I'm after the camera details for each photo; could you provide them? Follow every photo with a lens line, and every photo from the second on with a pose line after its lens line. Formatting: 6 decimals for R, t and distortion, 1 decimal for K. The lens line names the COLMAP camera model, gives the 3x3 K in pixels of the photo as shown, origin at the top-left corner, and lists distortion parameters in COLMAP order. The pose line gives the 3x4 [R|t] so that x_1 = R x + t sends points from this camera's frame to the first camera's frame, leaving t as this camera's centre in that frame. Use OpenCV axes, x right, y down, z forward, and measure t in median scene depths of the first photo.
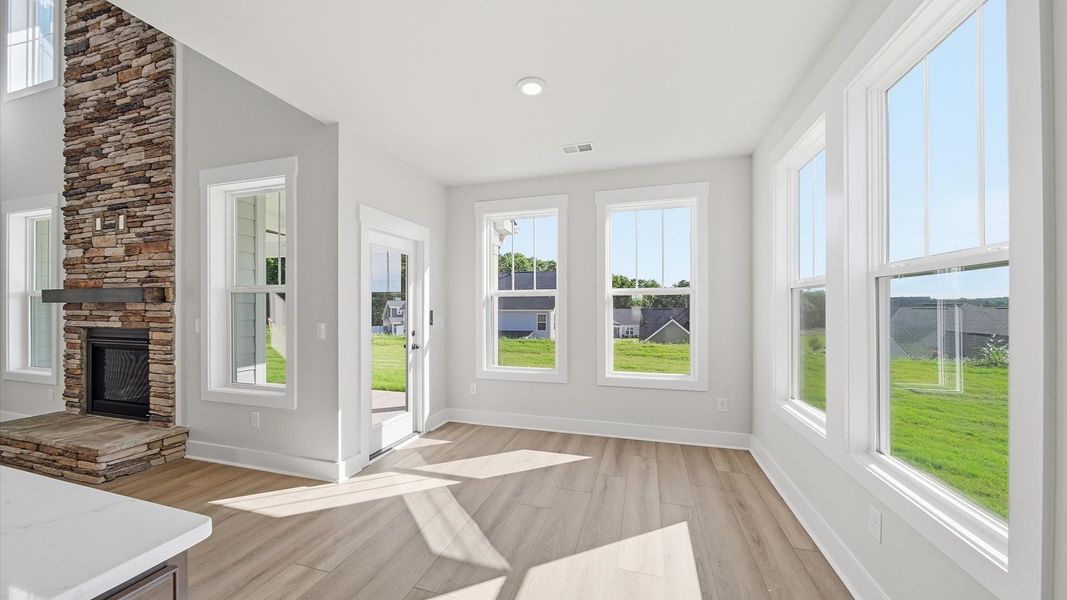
lens RADIAL K [[374.5, 0, 533.7], [0, 374.5, 307.2], [0, 0, 1]] dist [-0.003190, -0.000888]
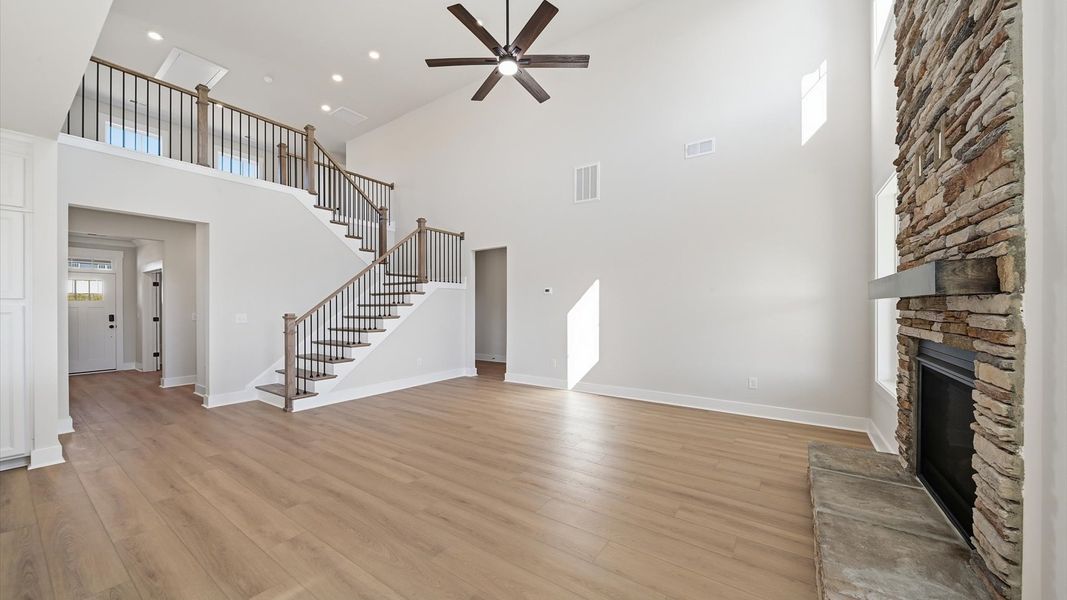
lens RADIAL K [[374.5, 0, 534.3], [0, 374.5, 307.2], [0, 0, 1]] dist [-0.003190, -0.000888]
pose [[-0.304800, 0.002577, -0.952413, -0.428563], [0.003204, 0.999993, 0.001681, -0.000375], [0.952411, -0.002539, -0.304806, 0.609142]]
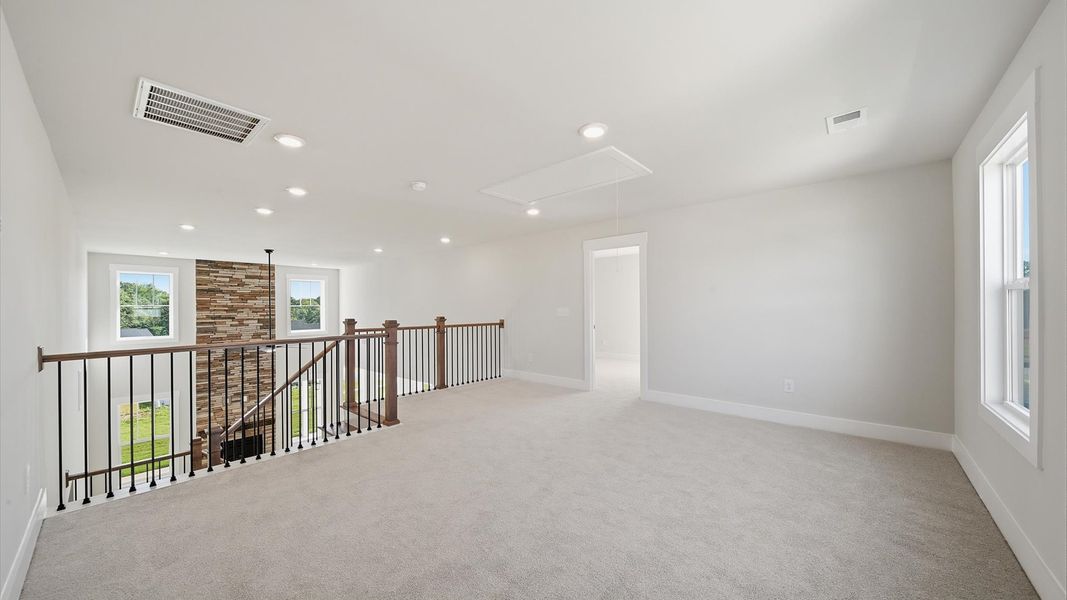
lens RADIAL K [[374.5, 0, 532.0], [0, 374.5, 304.9], [0, 0, 1]] dist [-0.003190, -0.000888]
pose [[0.416228, 0.003453, 0.909254, -2.694910], [0.008153, 0.999938, -0.007529, -0.870068], [-0.909224, 0.010548, 0.416175, -2.034317]]
